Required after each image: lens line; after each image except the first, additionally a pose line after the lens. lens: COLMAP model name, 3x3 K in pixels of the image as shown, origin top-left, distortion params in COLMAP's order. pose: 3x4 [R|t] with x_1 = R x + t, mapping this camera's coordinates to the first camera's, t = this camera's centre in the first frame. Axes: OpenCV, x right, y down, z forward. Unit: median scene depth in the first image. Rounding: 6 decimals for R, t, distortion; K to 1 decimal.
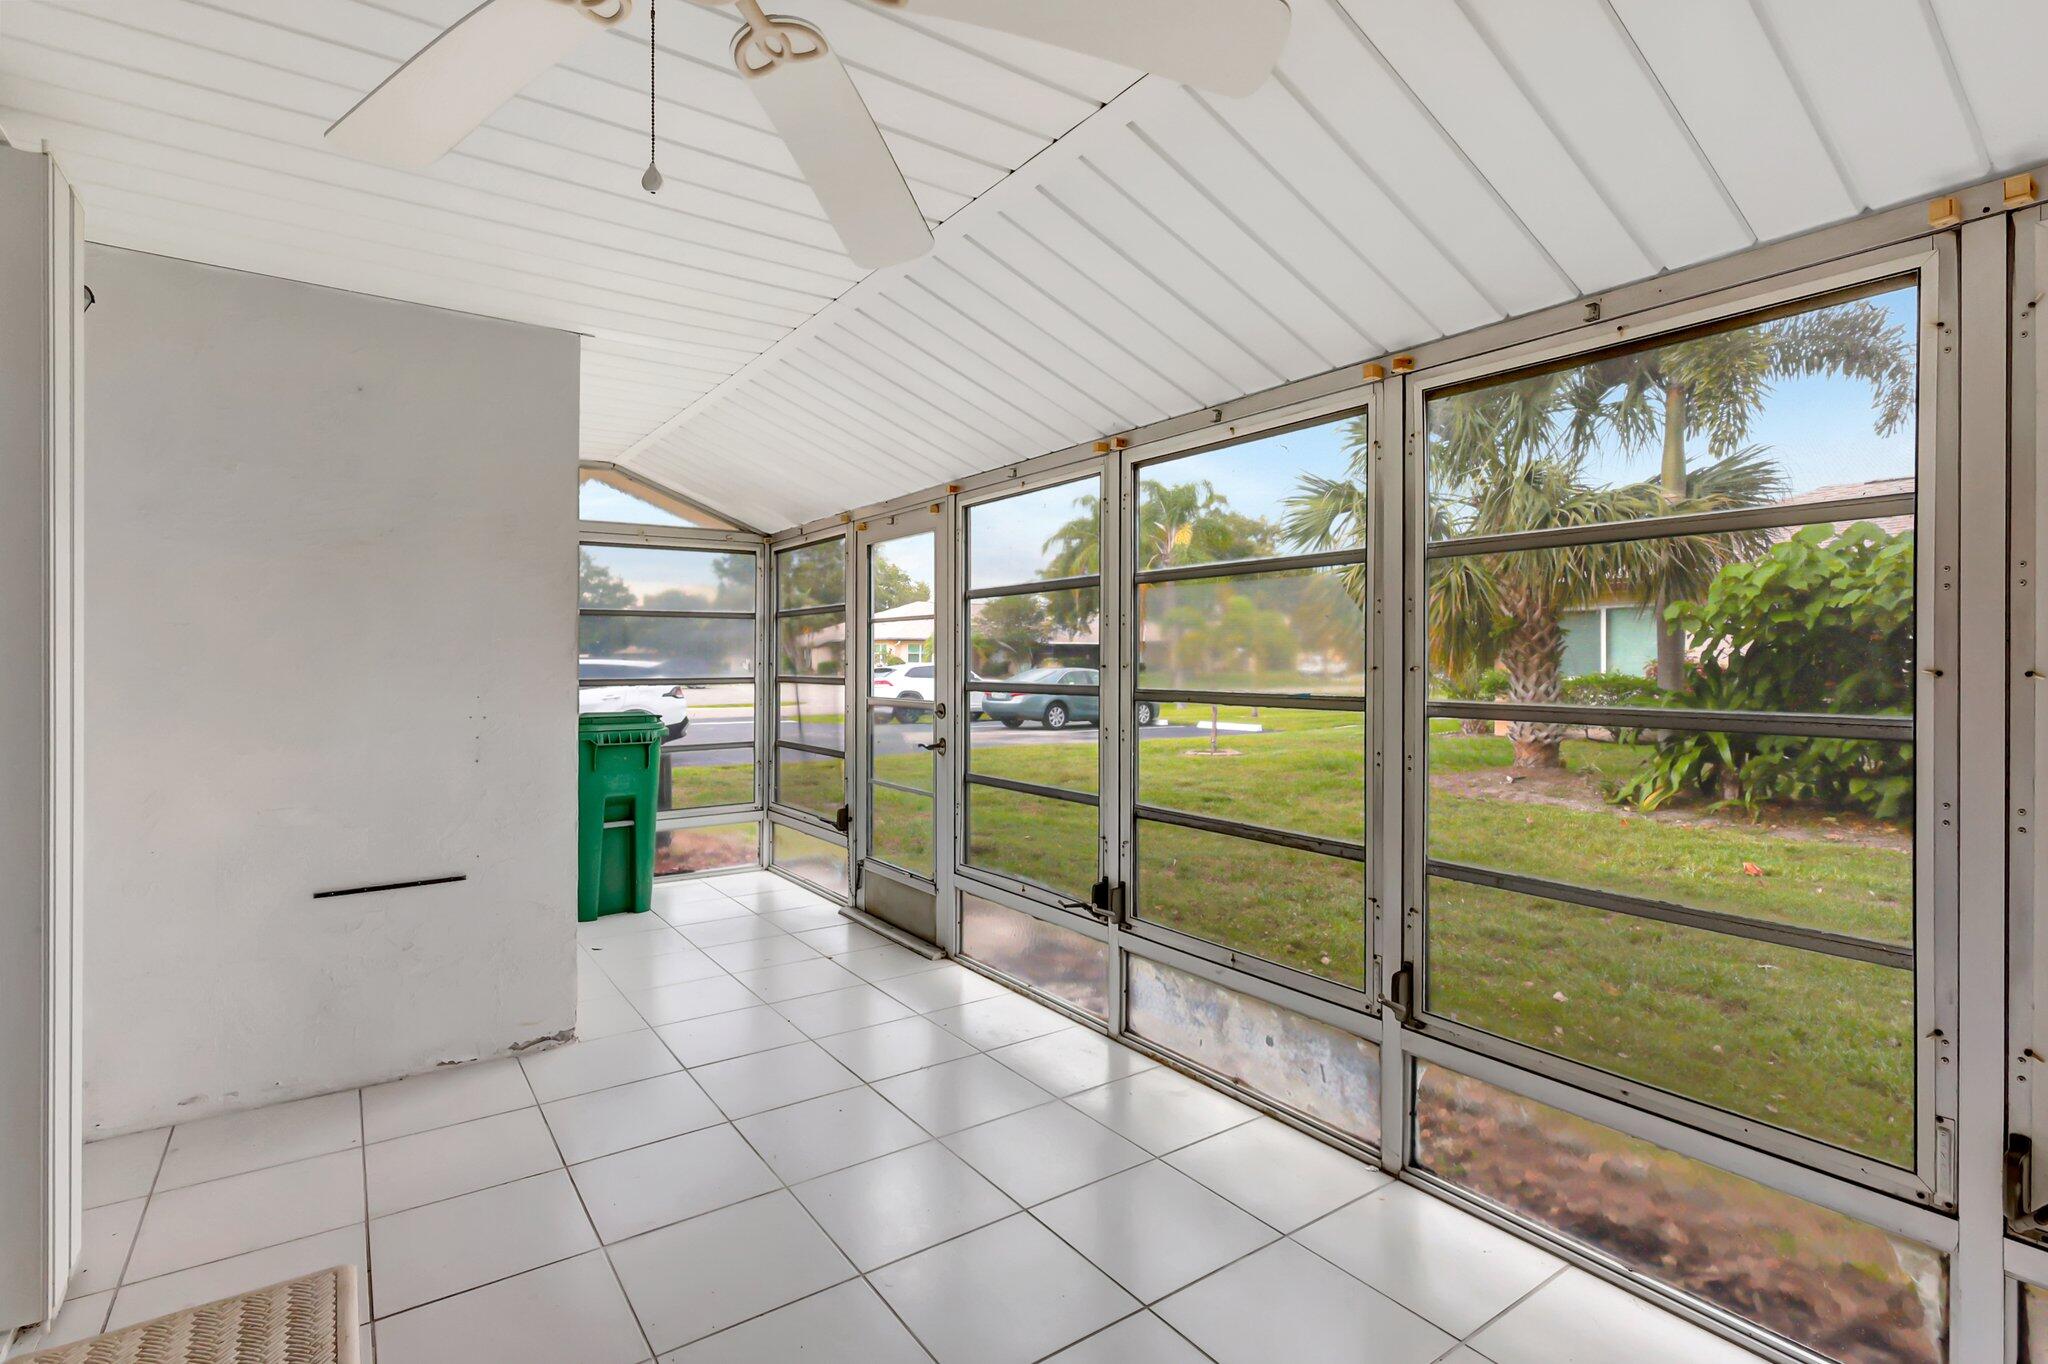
lens RADIAL K [[967.8, 0, 1012.9], [0, 967.8, 662.9], [0, 0, 1]] dist [-0.000390, -0.000497]
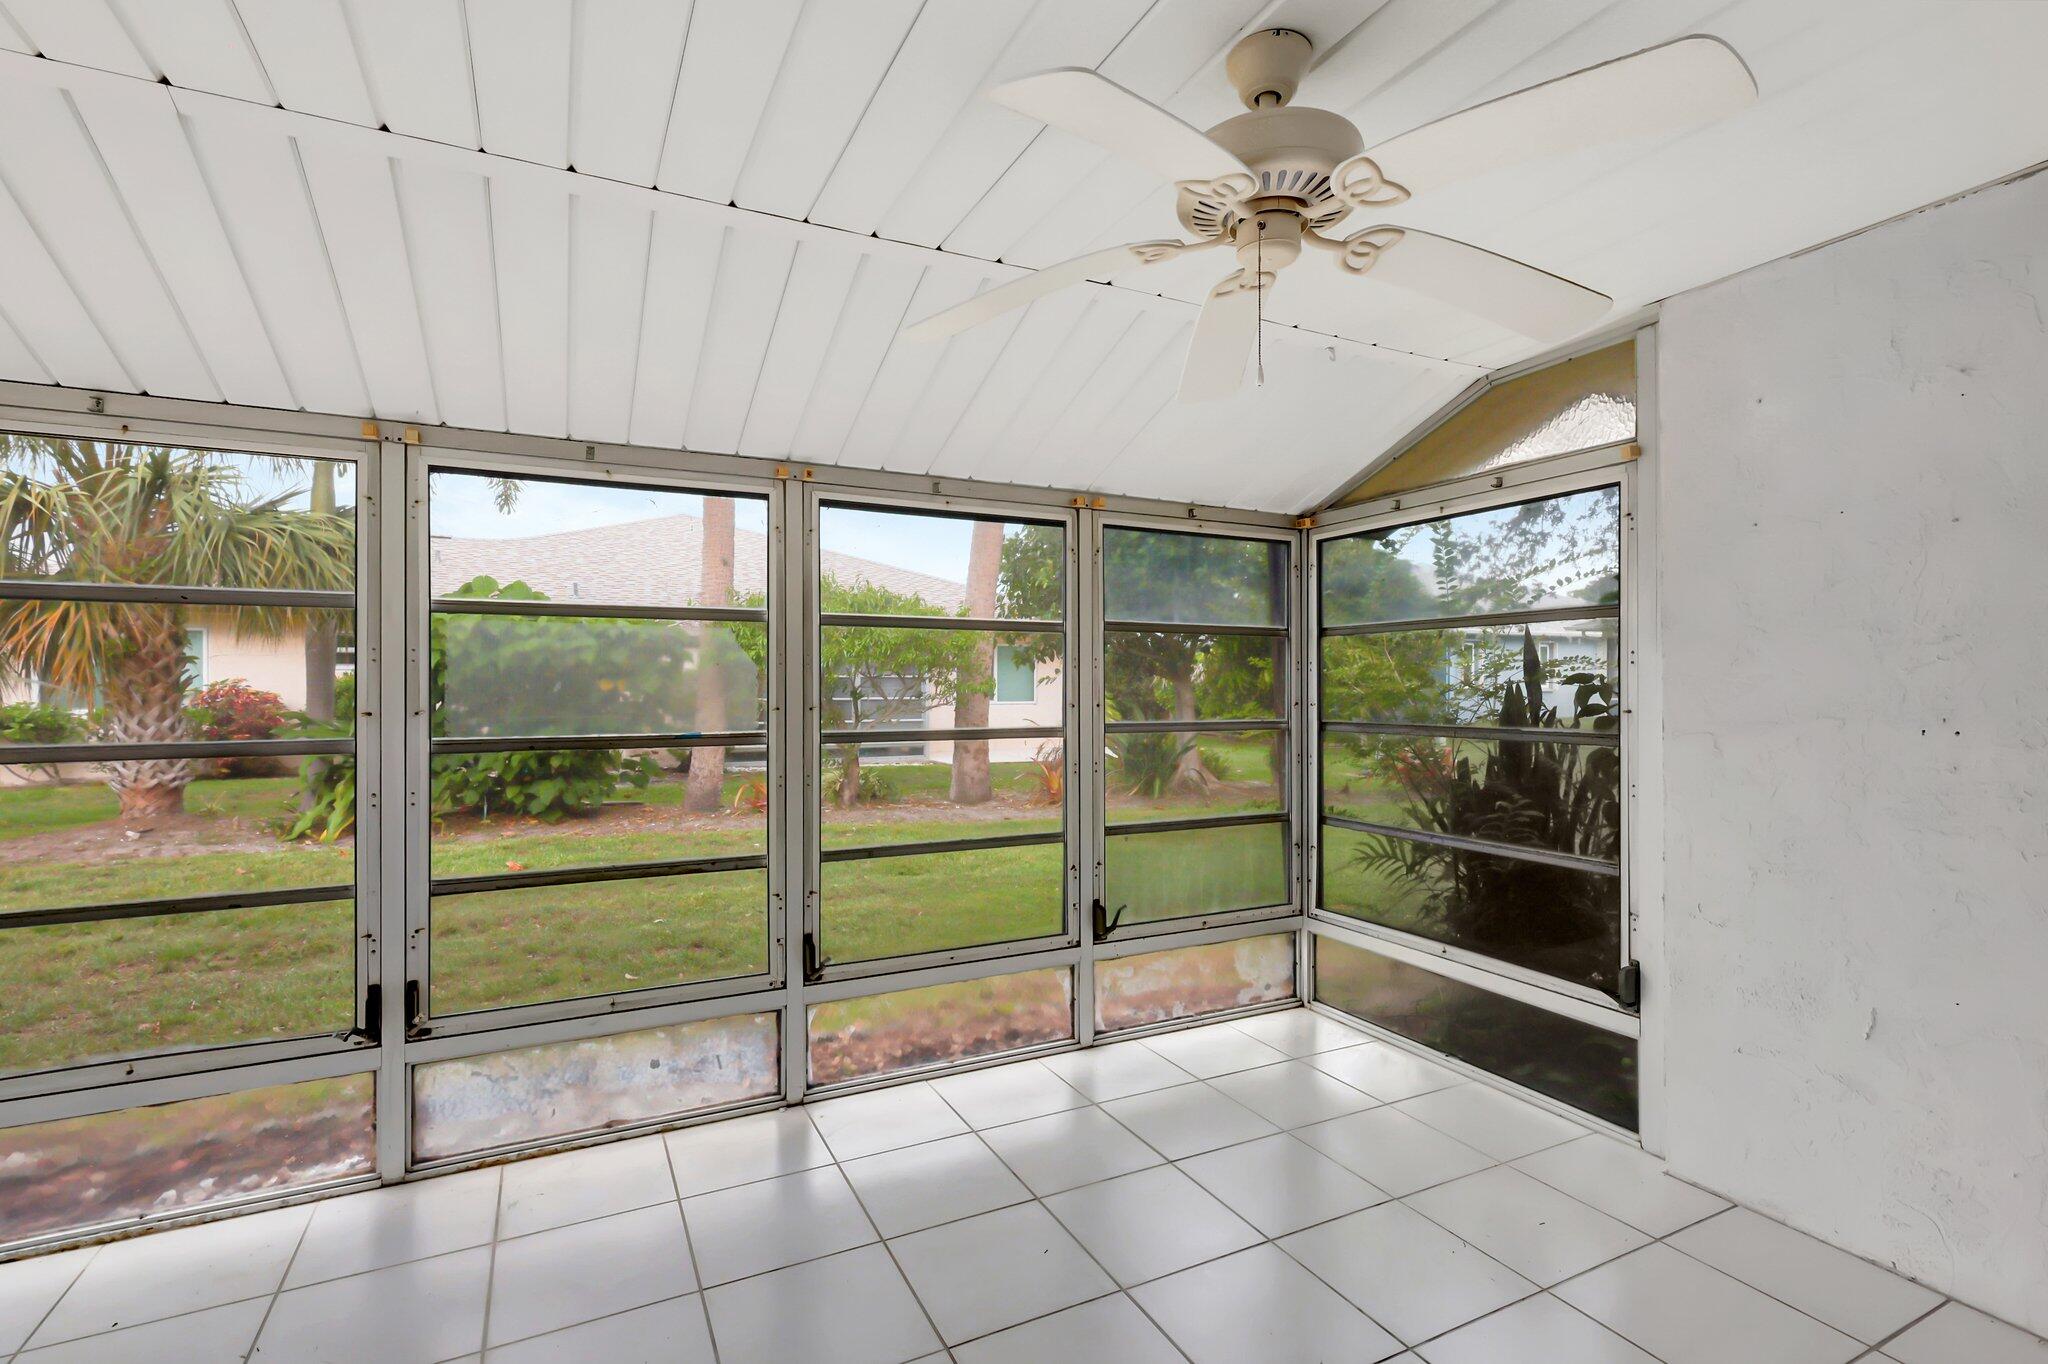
lens RADIAL K [[967.8, 0, 1013.3], [0, 967.8, 687.5], [0, 0, 1]] dist [-0.000390, -0.000497]
pose [[0.141977, -0.001406, 0.989869, -0.616242], [0.002022, 0.999997, 0.001130, -0.016648], [-0.989868, 0.001841, 0.141980, 0.395845]]
